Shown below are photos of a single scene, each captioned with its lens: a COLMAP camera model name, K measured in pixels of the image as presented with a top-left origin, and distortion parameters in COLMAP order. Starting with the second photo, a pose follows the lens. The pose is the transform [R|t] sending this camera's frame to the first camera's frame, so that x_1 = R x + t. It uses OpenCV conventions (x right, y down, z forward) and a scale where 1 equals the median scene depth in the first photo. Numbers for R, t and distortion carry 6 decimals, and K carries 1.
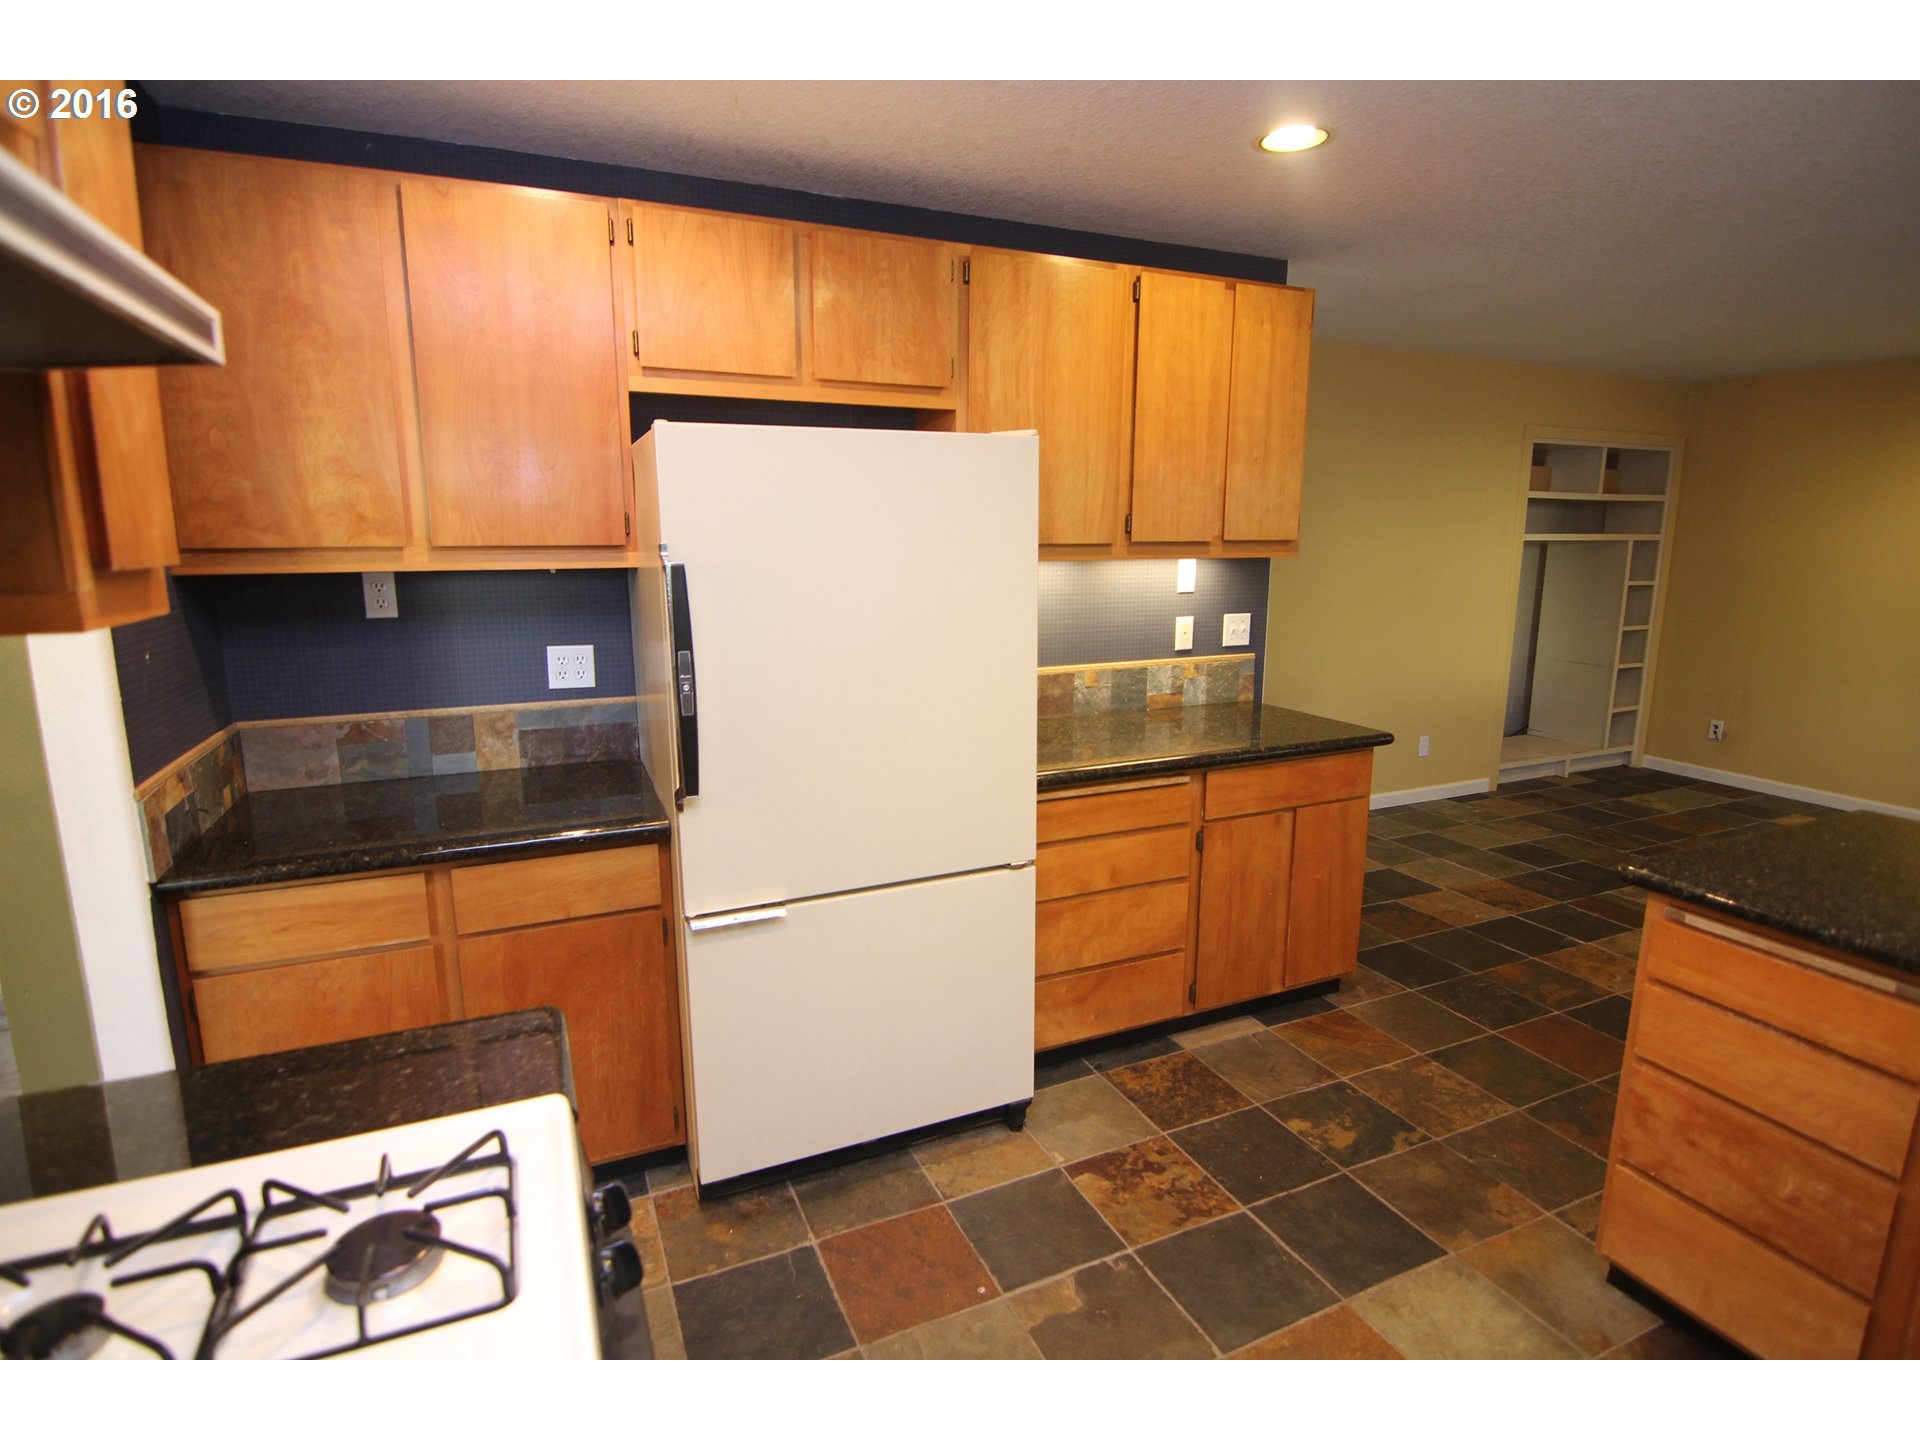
lens RADIAL K [[971.6, 0, 958.1], [0, 971.6, 710.3], [0, 0, 1]] dist [0.001181, -0.016372]
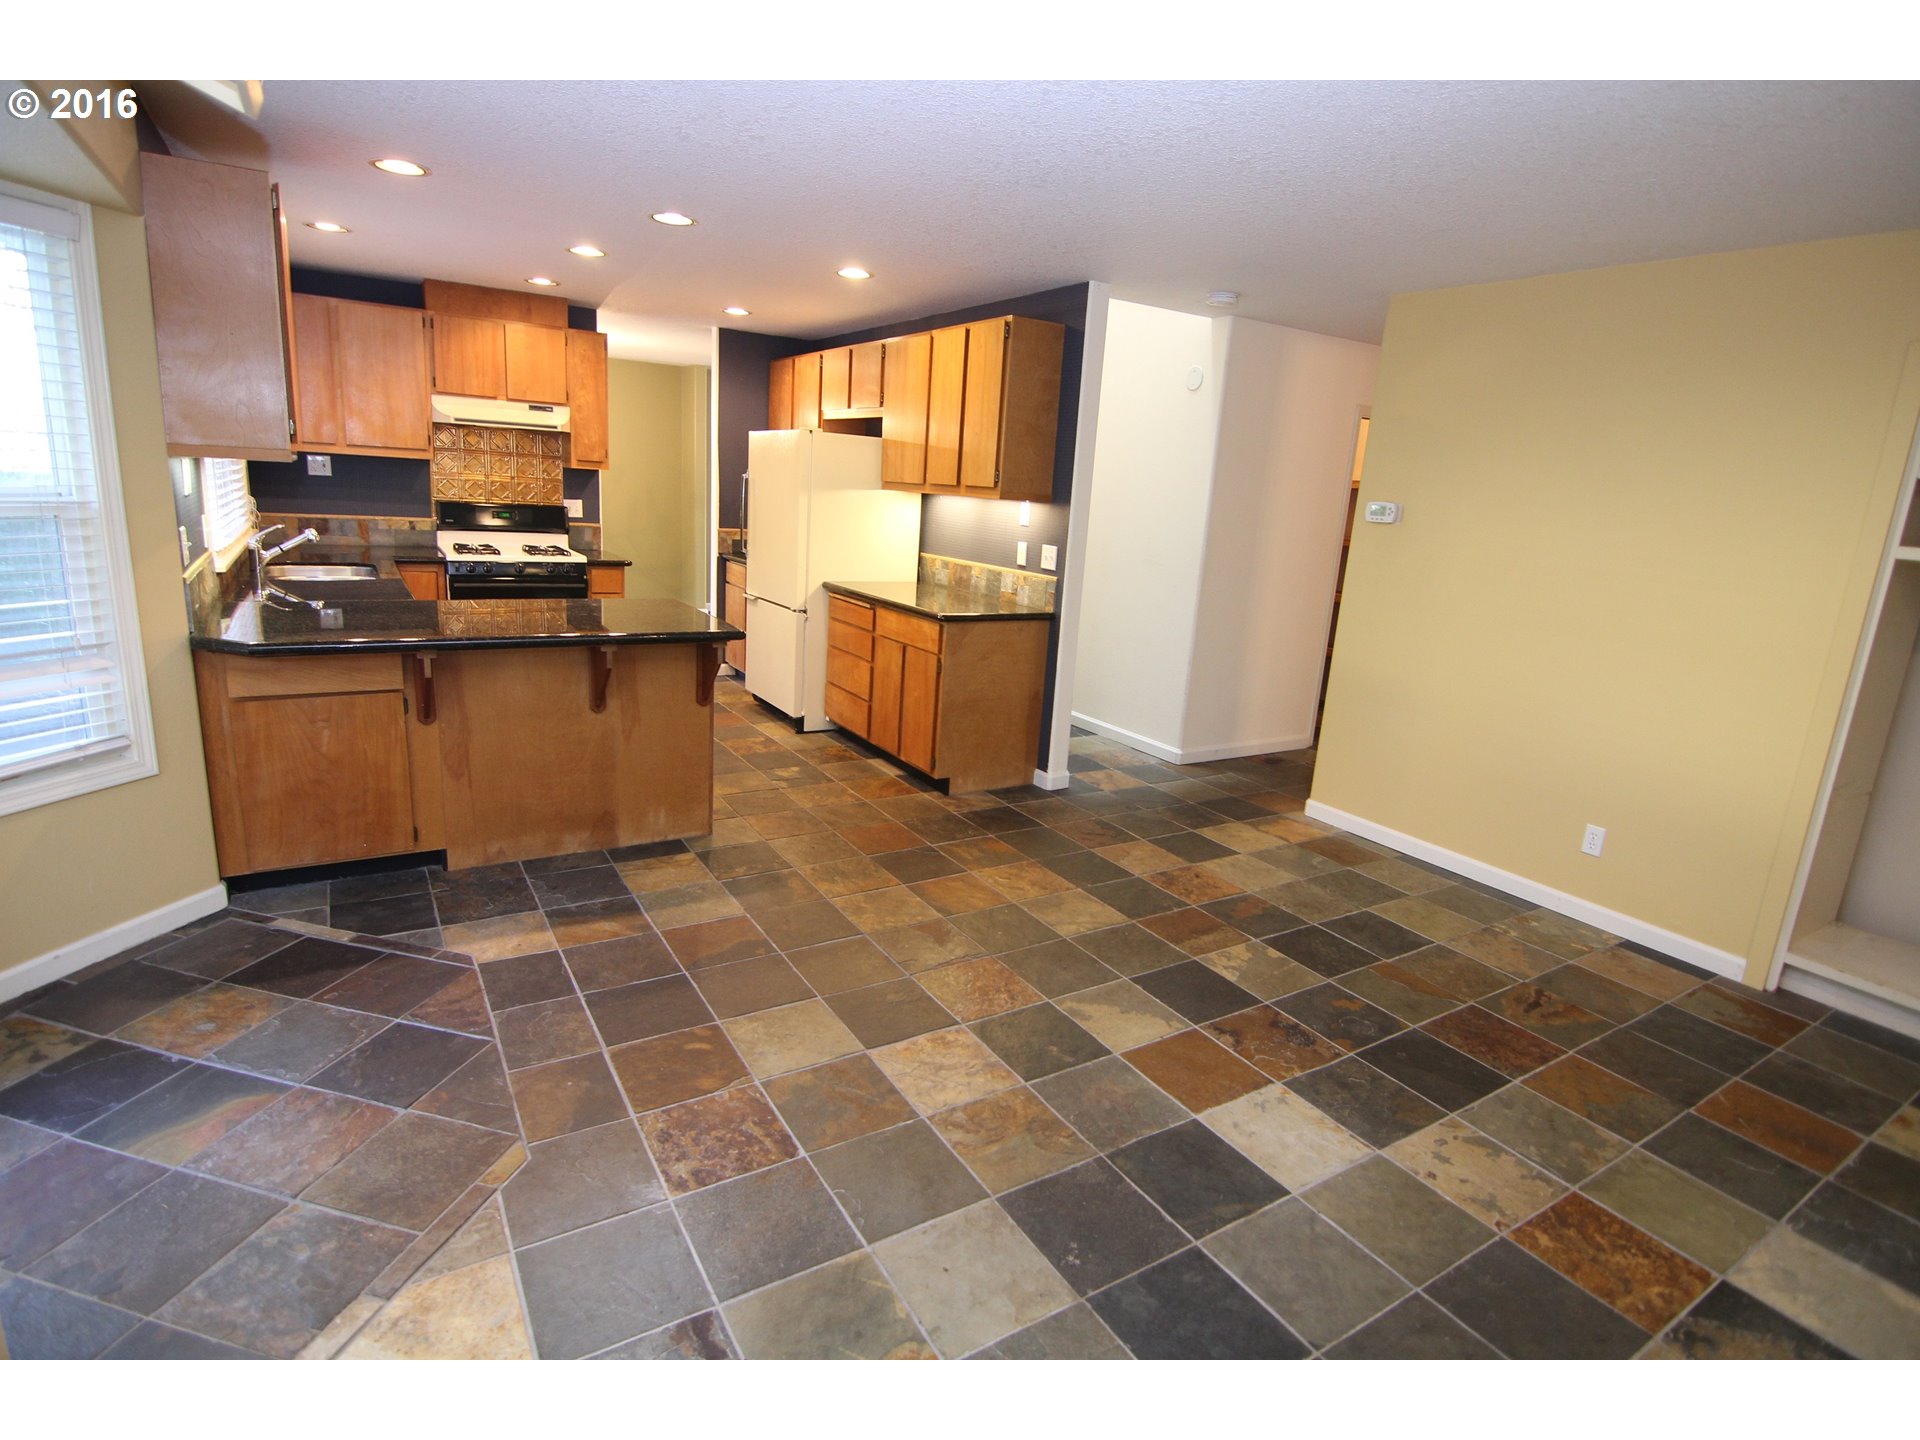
lens RADIAL K [[971.6, 0, 958.1], [0, 971.6, 710.3], [0, 0, 1]] dist [0.001181, -0.016372]
pose [[0.130640, 0.234900, -0.963200, 1.799227], [-0.242458, 0.949597, 0.198698, -0.130690], [0.961326, 0.207577, 0.181009, 0.732849]]
